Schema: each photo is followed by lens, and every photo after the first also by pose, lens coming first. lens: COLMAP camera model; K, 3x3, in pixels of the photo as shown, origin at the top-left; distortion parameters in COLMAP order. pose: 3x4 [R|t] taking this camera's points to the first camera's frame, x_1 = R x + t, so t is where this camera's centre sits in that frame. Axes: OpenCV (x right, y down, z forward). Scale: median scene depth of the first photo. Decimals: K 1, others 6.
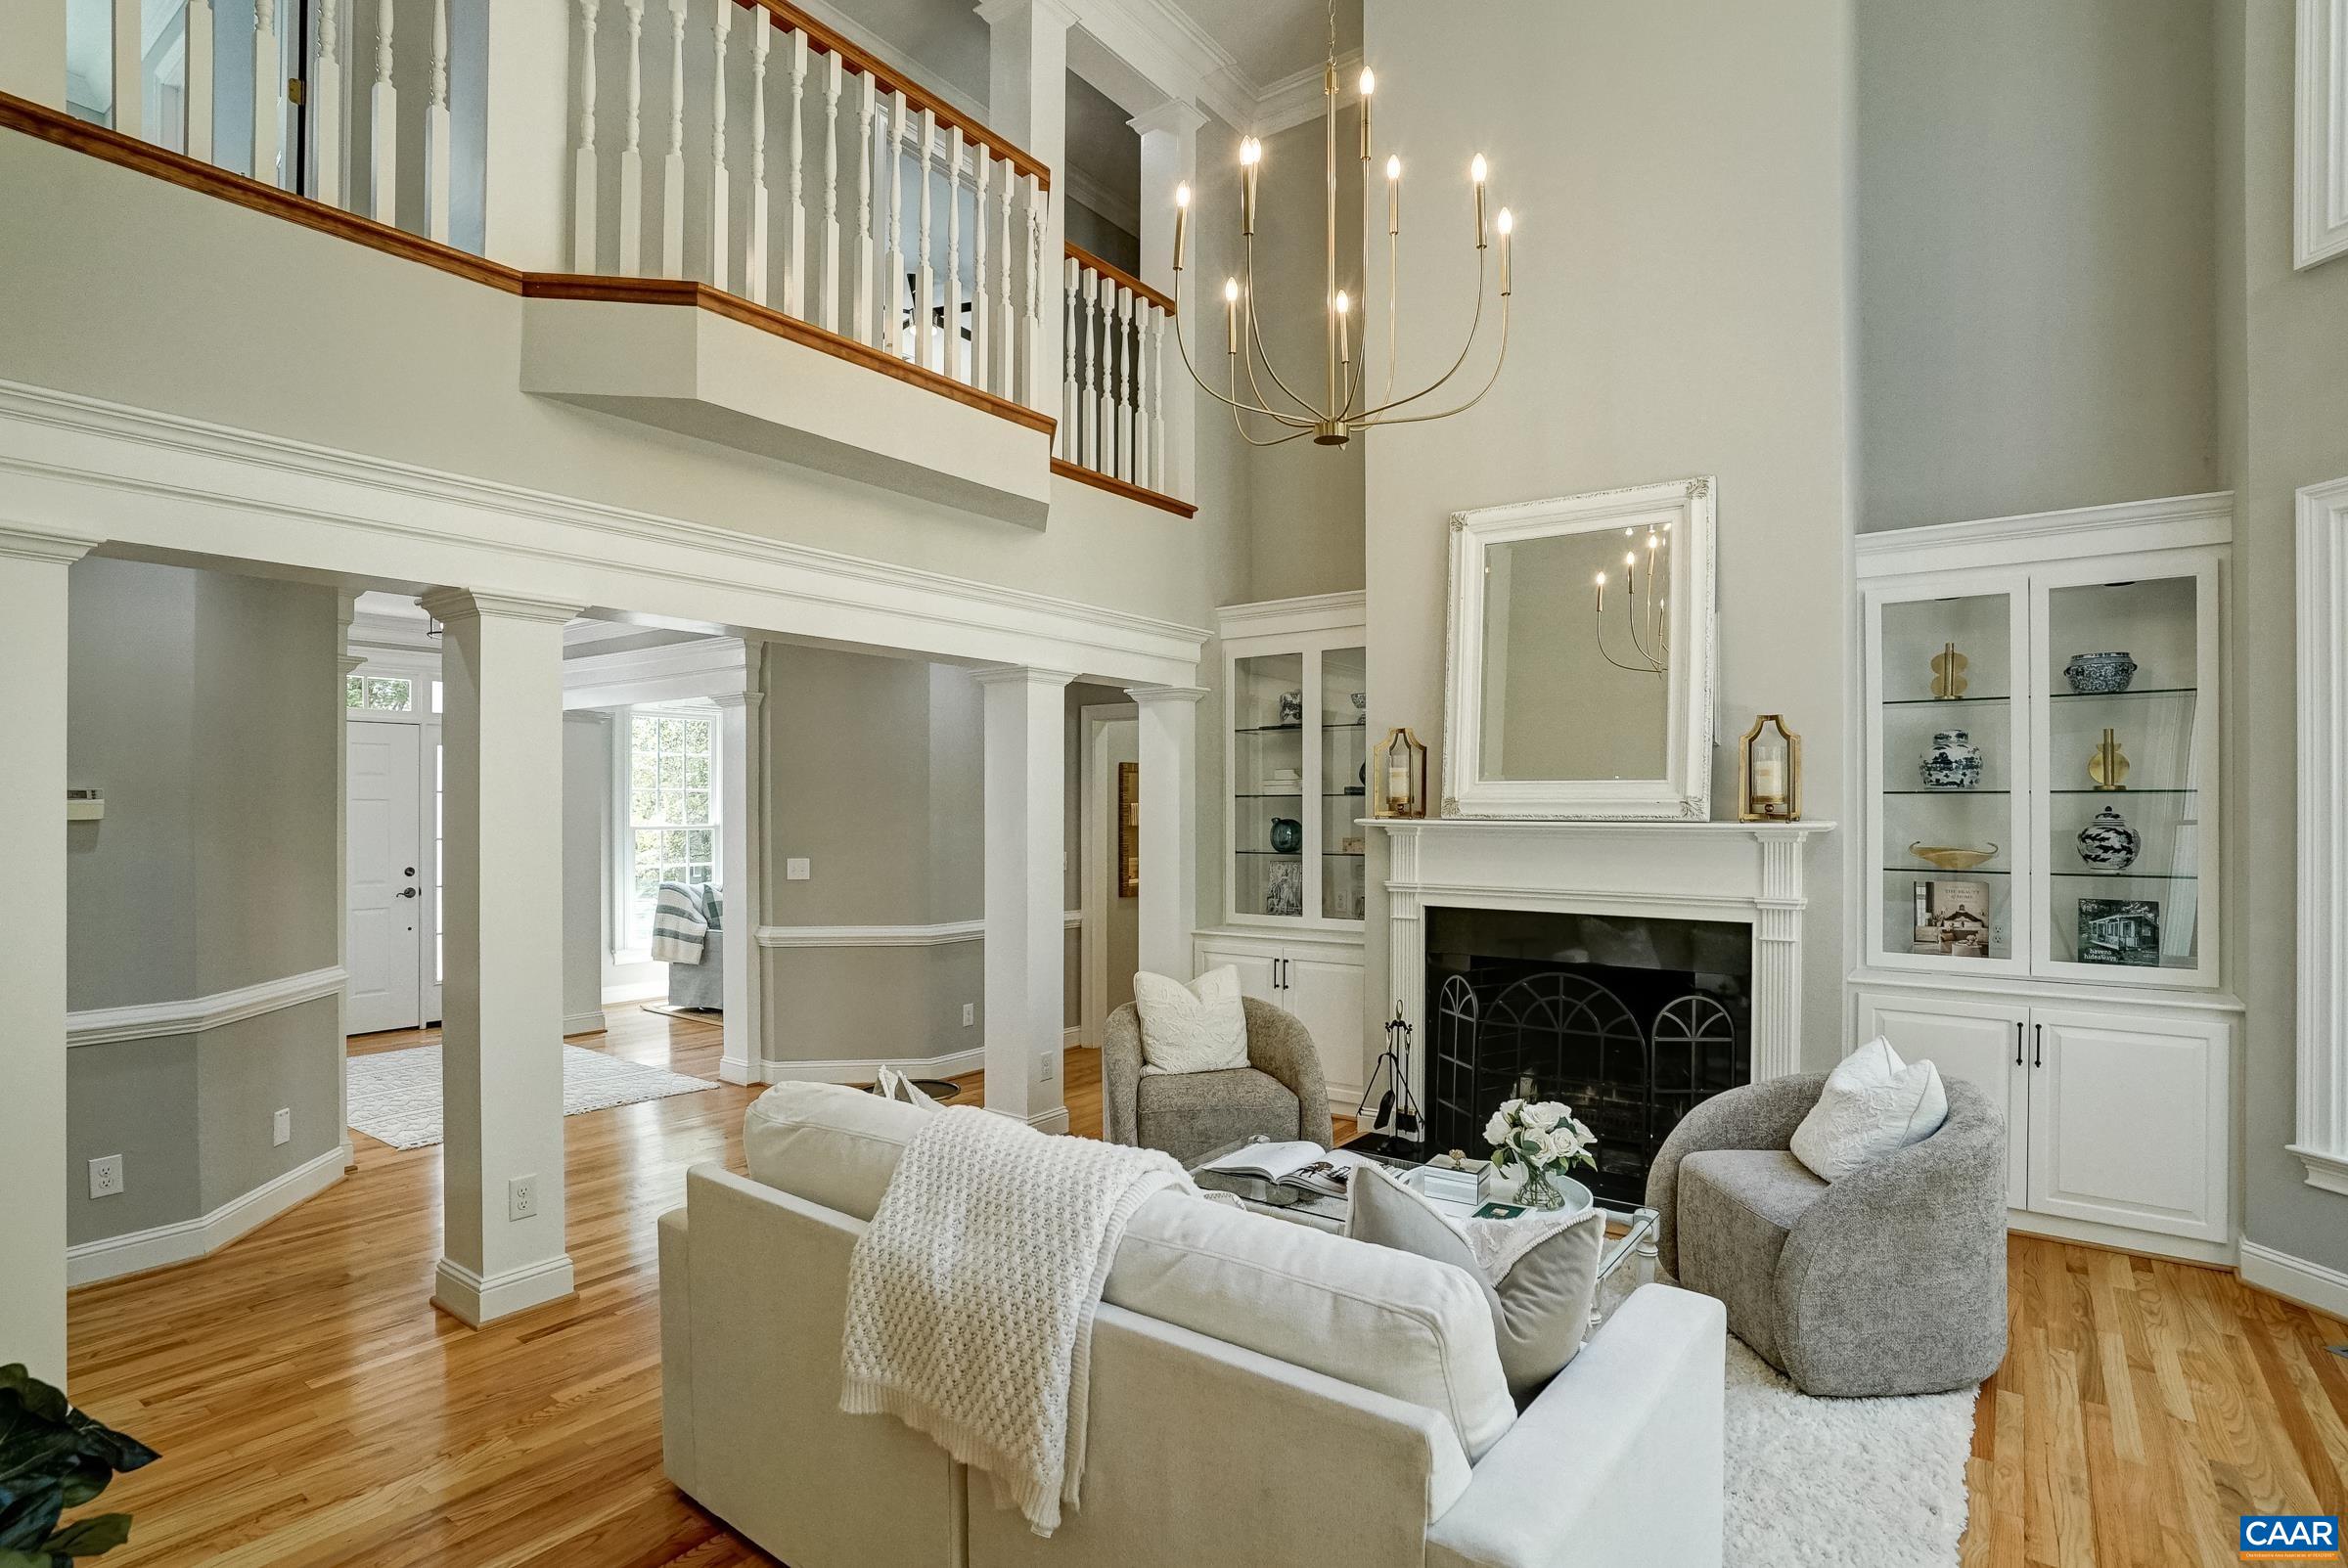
lens RADIAL K [[1126.3, 0, 1165.5], [0, 1126.3, 798.0], [0, 0, 1]] dist [-0.002924, -0.000088]
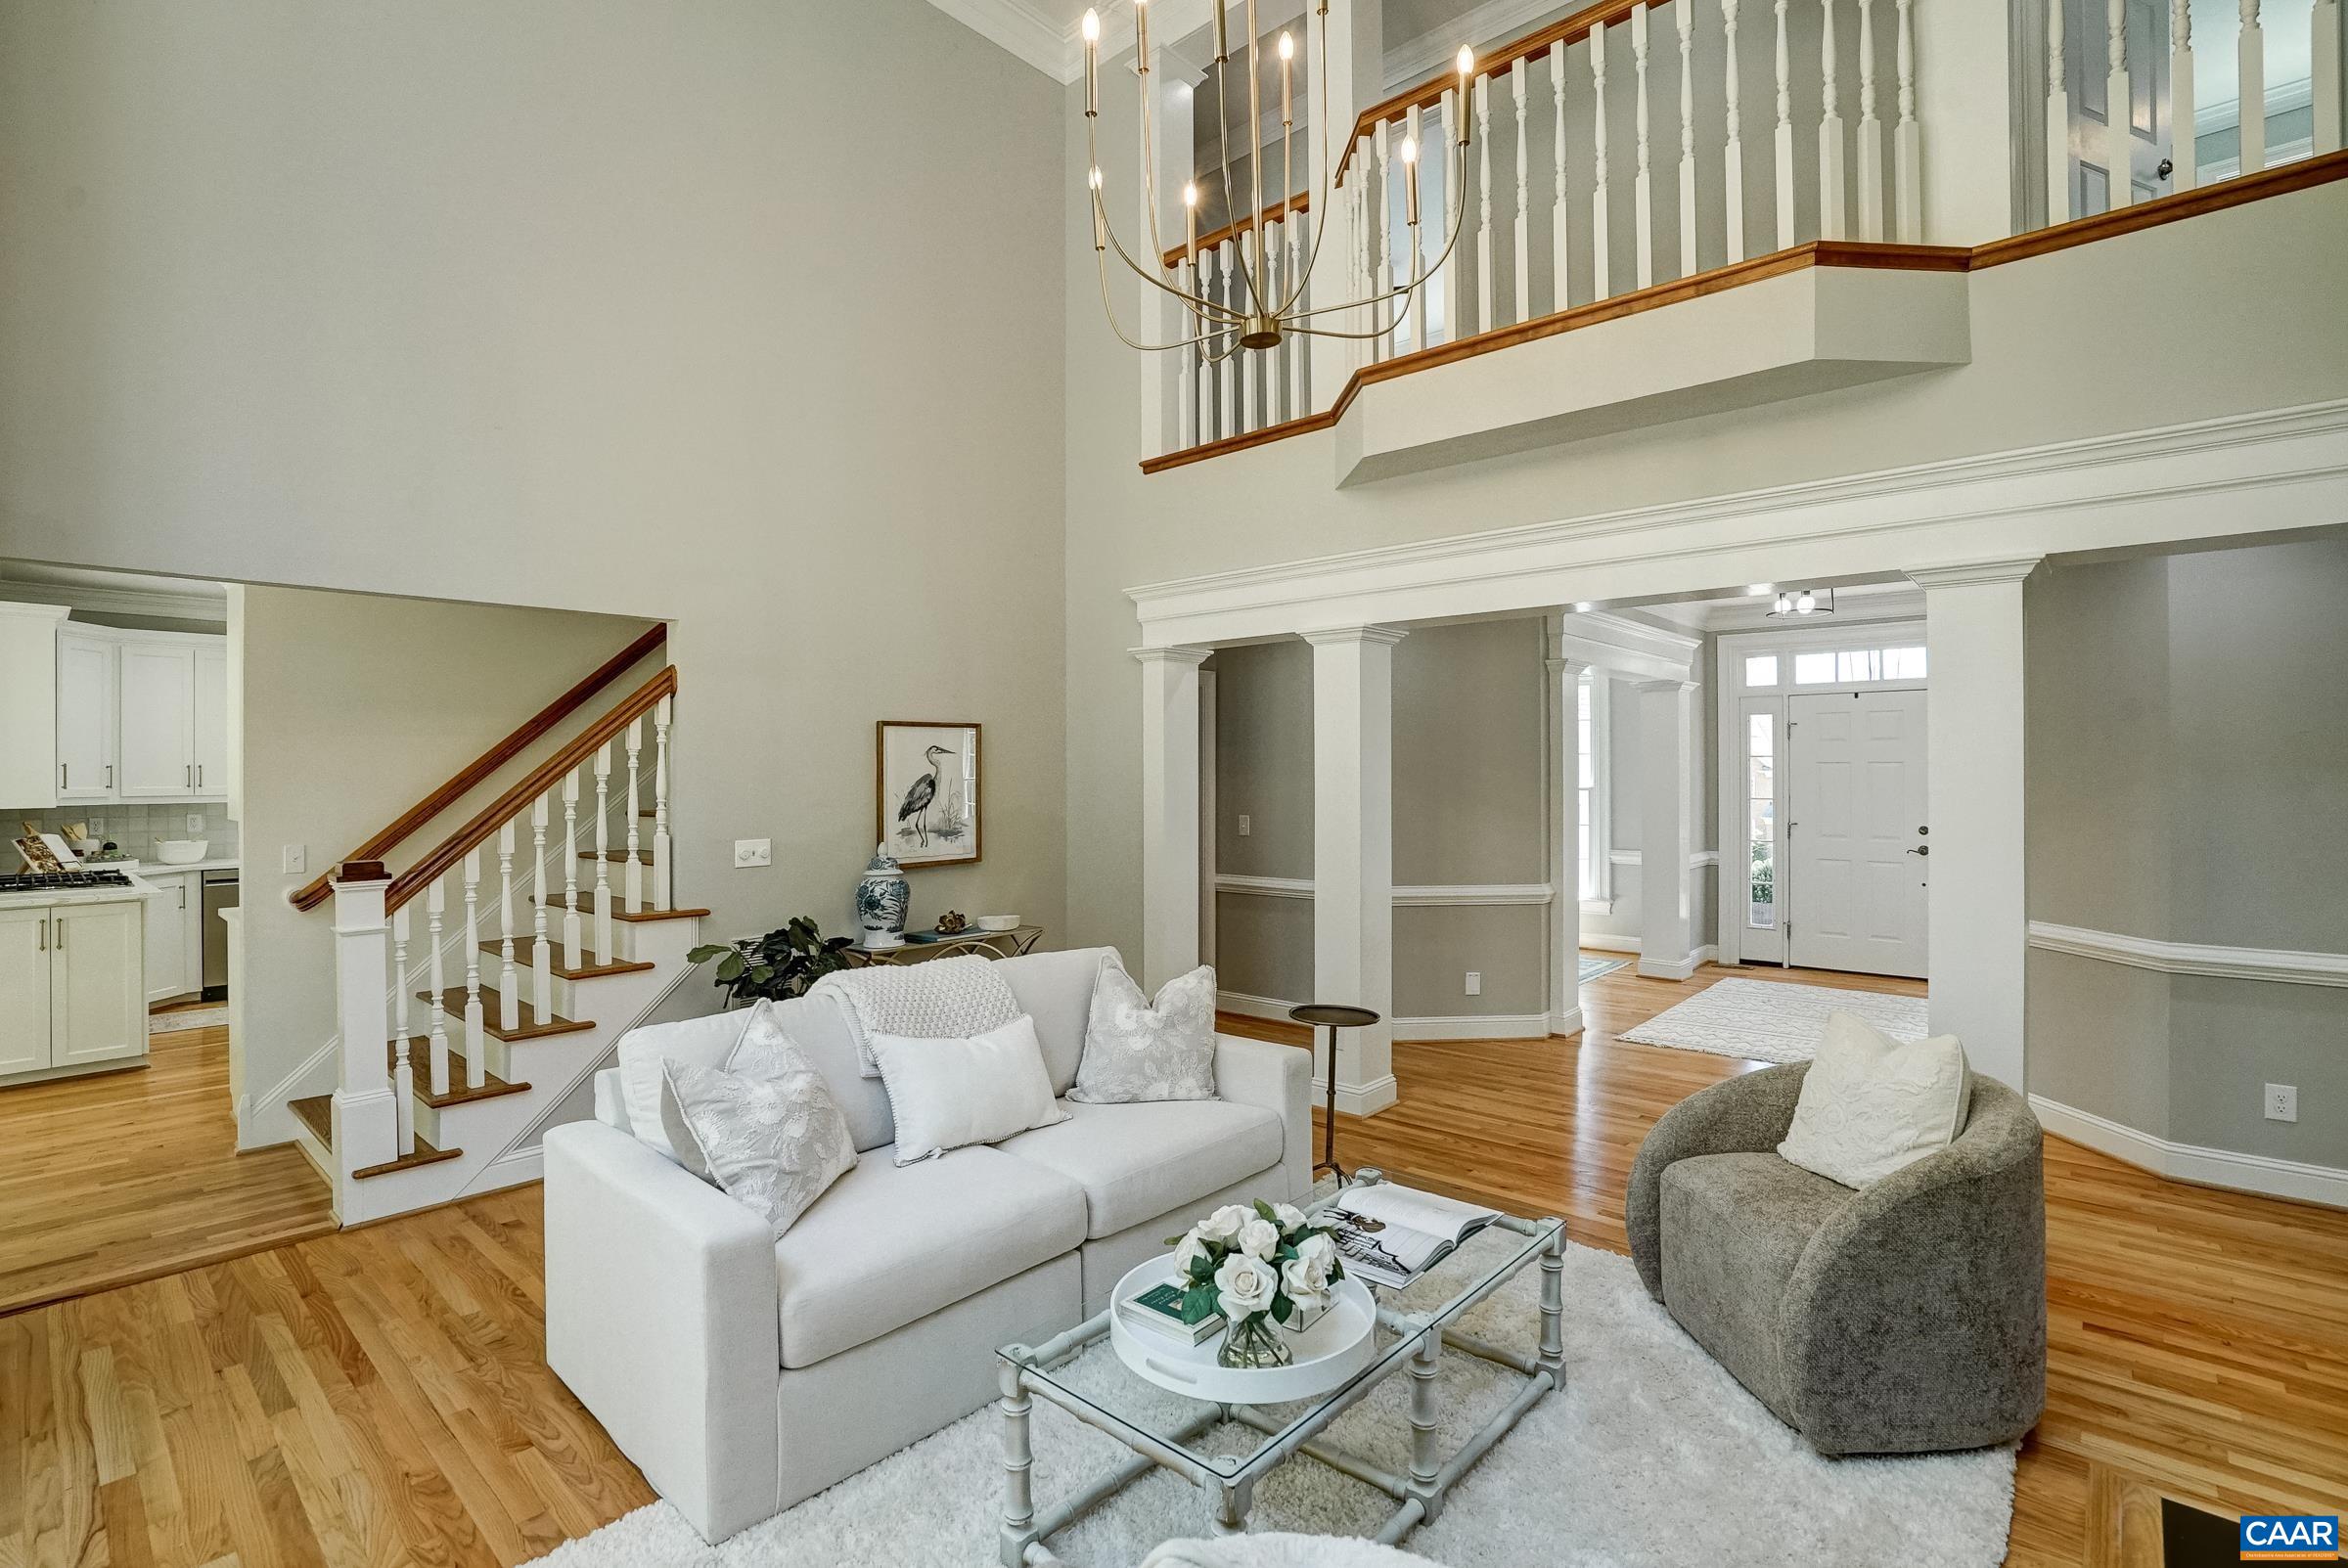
lens RADIAL K [[1117.5, 0, 1160.0], [0, 1117.5, 767.4], [0, 0, 1]] dist [-0.034157, 0.009375]
pose [[-0.103934, 0.004191, -0.994575, 0.849813], [0.006829, 0.999971, 0.003501, -0.001654], [0.994561, -0.006428, -0.103960, 0.850221]]
